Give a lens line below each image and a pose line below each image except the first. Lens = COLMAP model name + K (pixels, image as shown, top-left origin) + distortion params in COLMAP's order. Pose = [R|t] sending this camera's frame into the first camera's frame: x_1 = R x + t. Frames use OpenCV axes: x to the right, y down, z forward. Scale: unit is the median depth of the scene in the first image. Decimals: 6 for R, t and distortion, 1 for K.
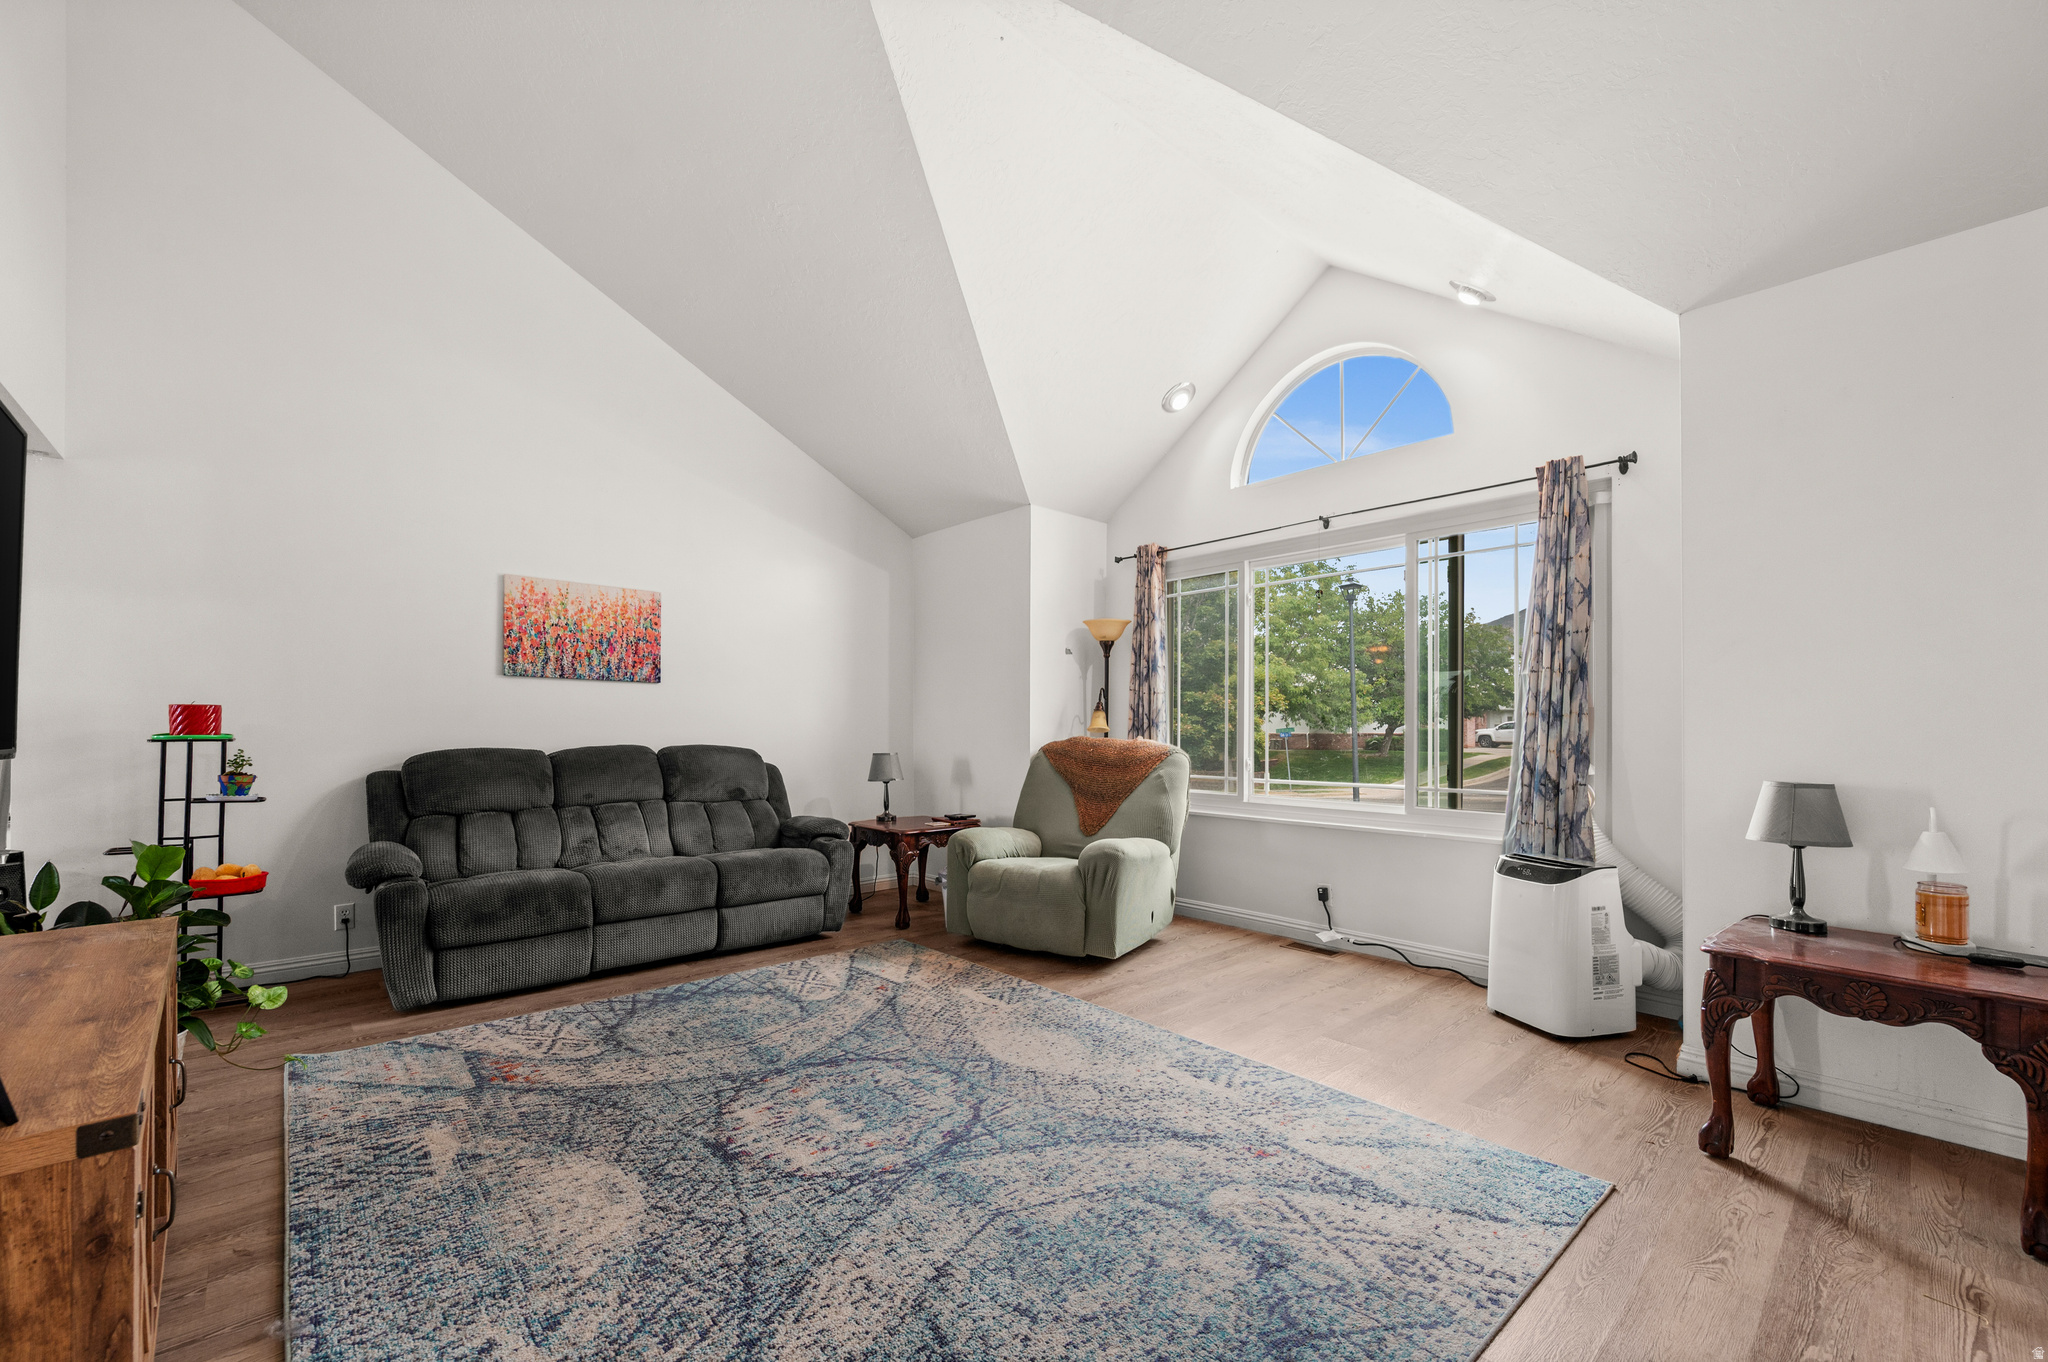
lens RADIAL K [[826.9, 0, 1023.3], [0, 826.9, 729.3], [0, 0, 1]] dist [-0.000178, 0.000027]
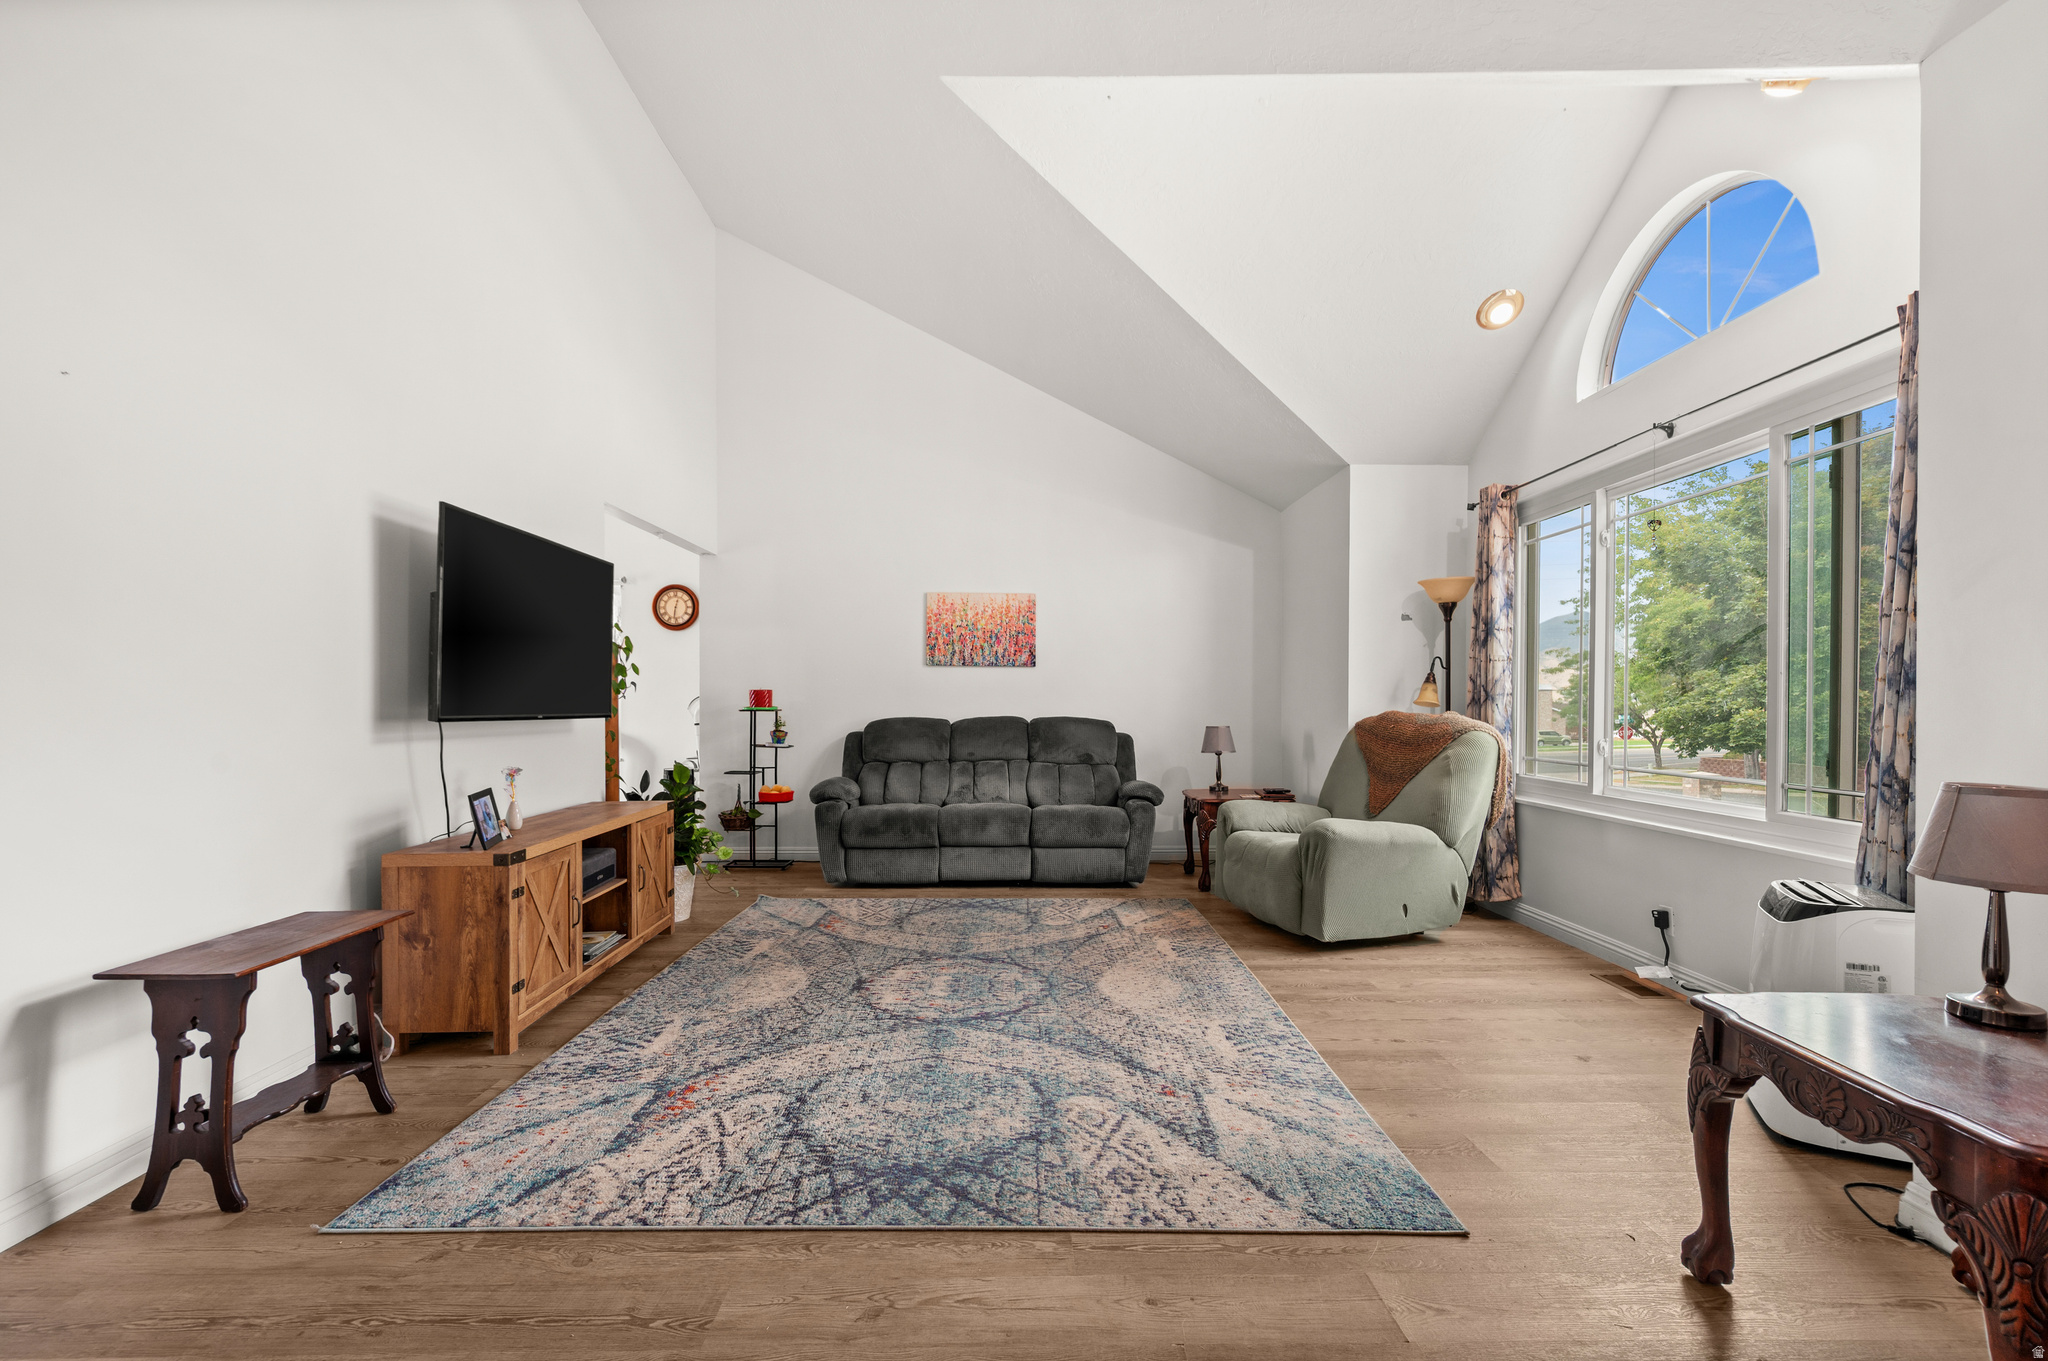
lens RADIAL K [[864.5, 0, 1018.4], [0, 864.5, 720.2], [0, 0, 1]] dist [-0.000169, -0.000279]
pose [[0.748741, 0.011369, -0.662765, 0.530101], [0.000438, 0.999844, 0.017646, 0.001859], [0.662863, -0.013503, 0.748619, 0.014232]]
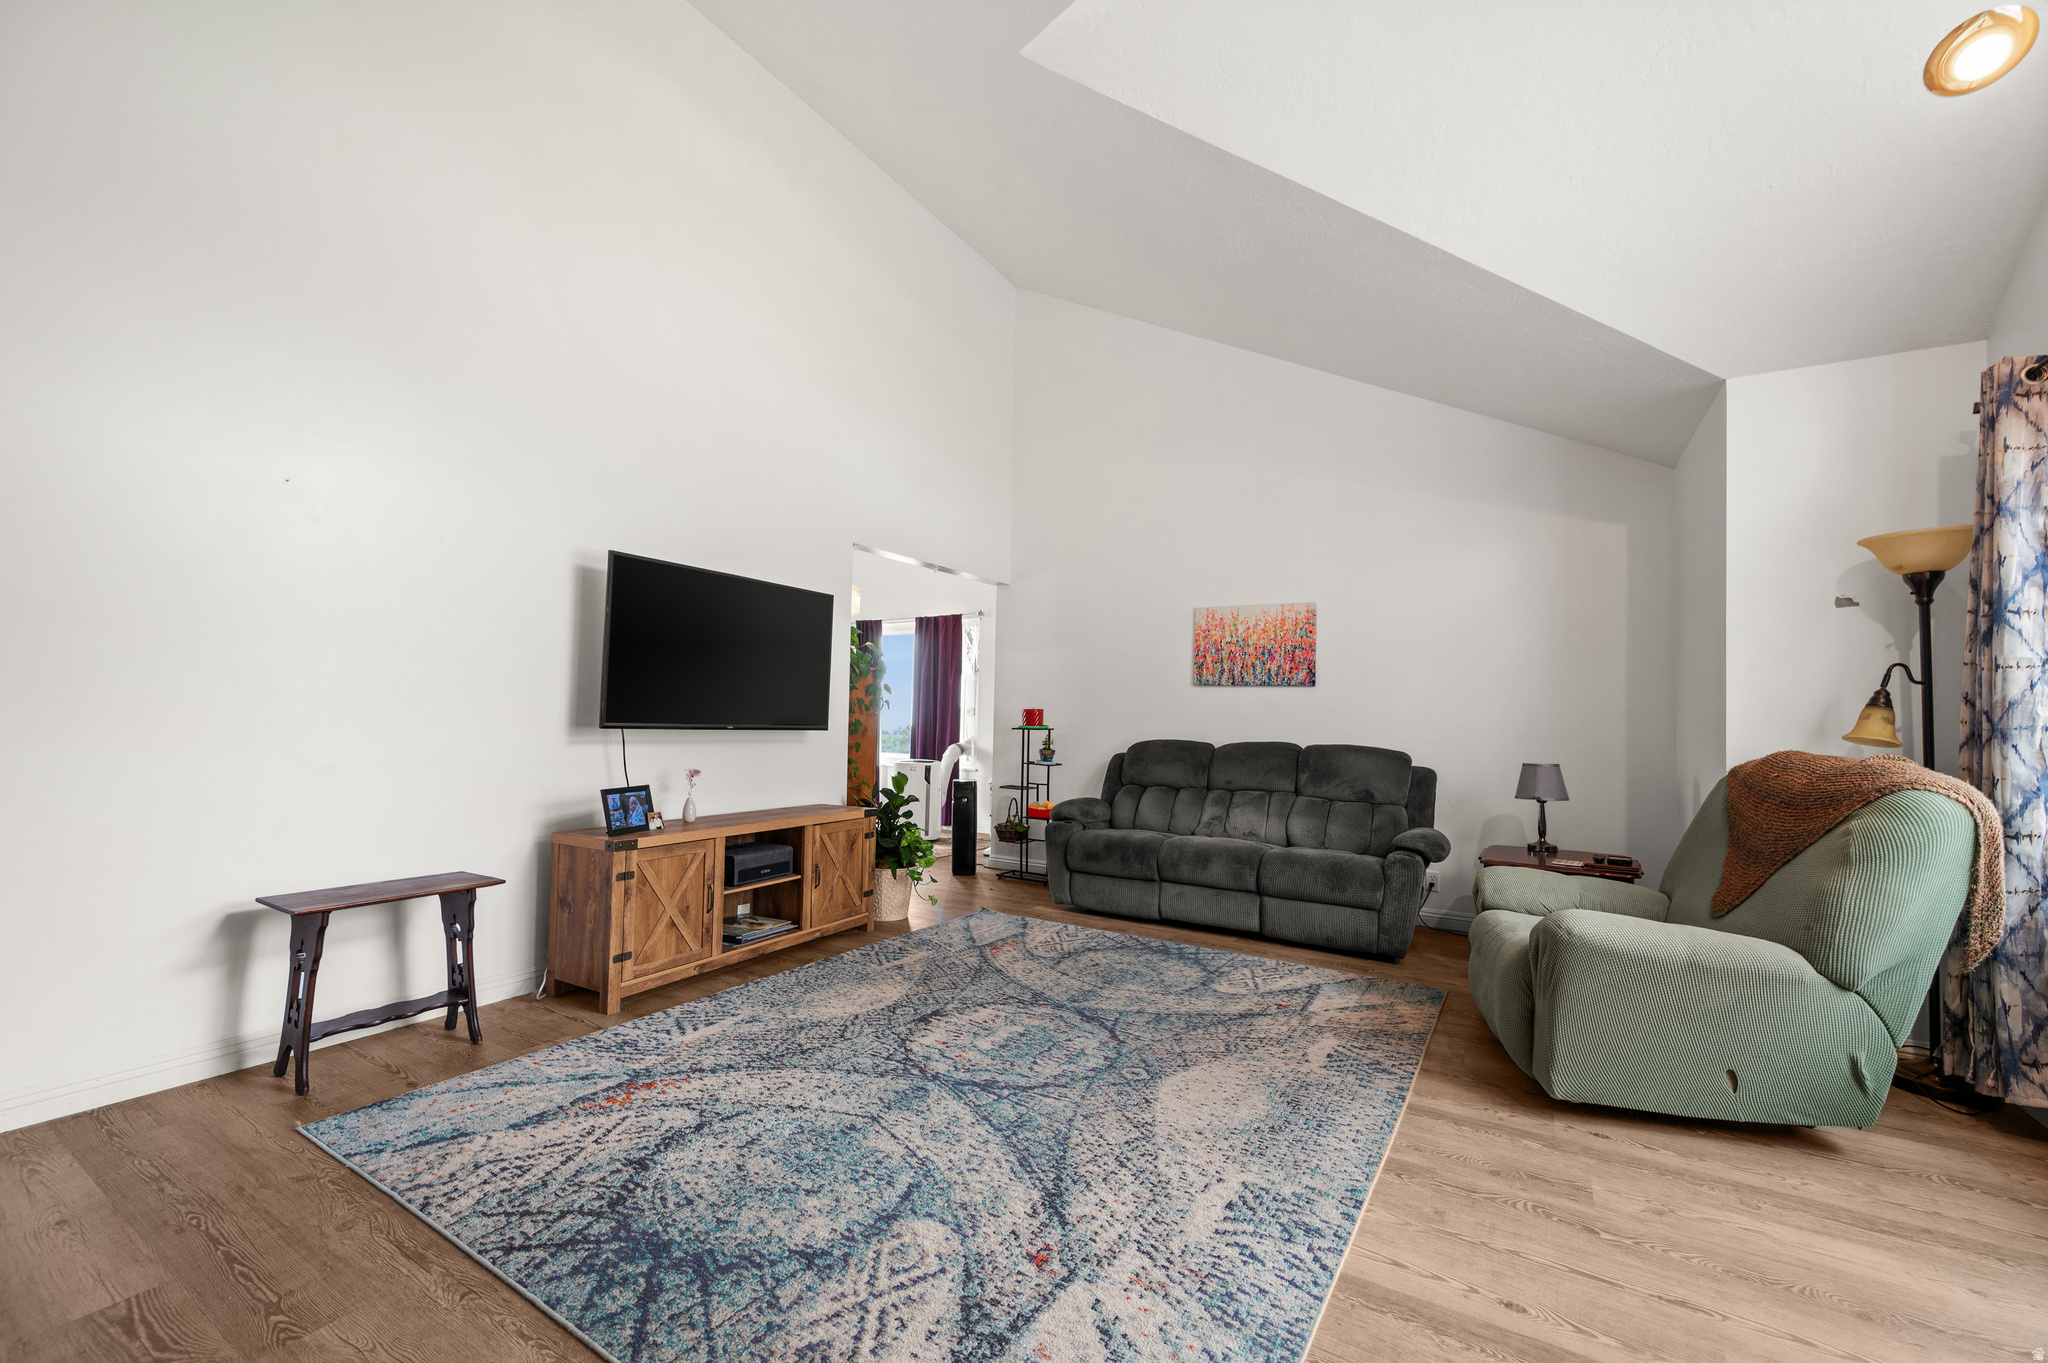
lens RADIAL K [[812.3, 0, 1028.8], [0, 812.3, 705.2], [0, 0, 1]] dist [-0.000025, -0.000048]
pose [[0.284205, -0.015010, -0.958646, 0.619489], [-0.022027, 0.999511, -0.022180, 0.000840], [0.958510, 0.027420, 0.283736, 0.450493]]
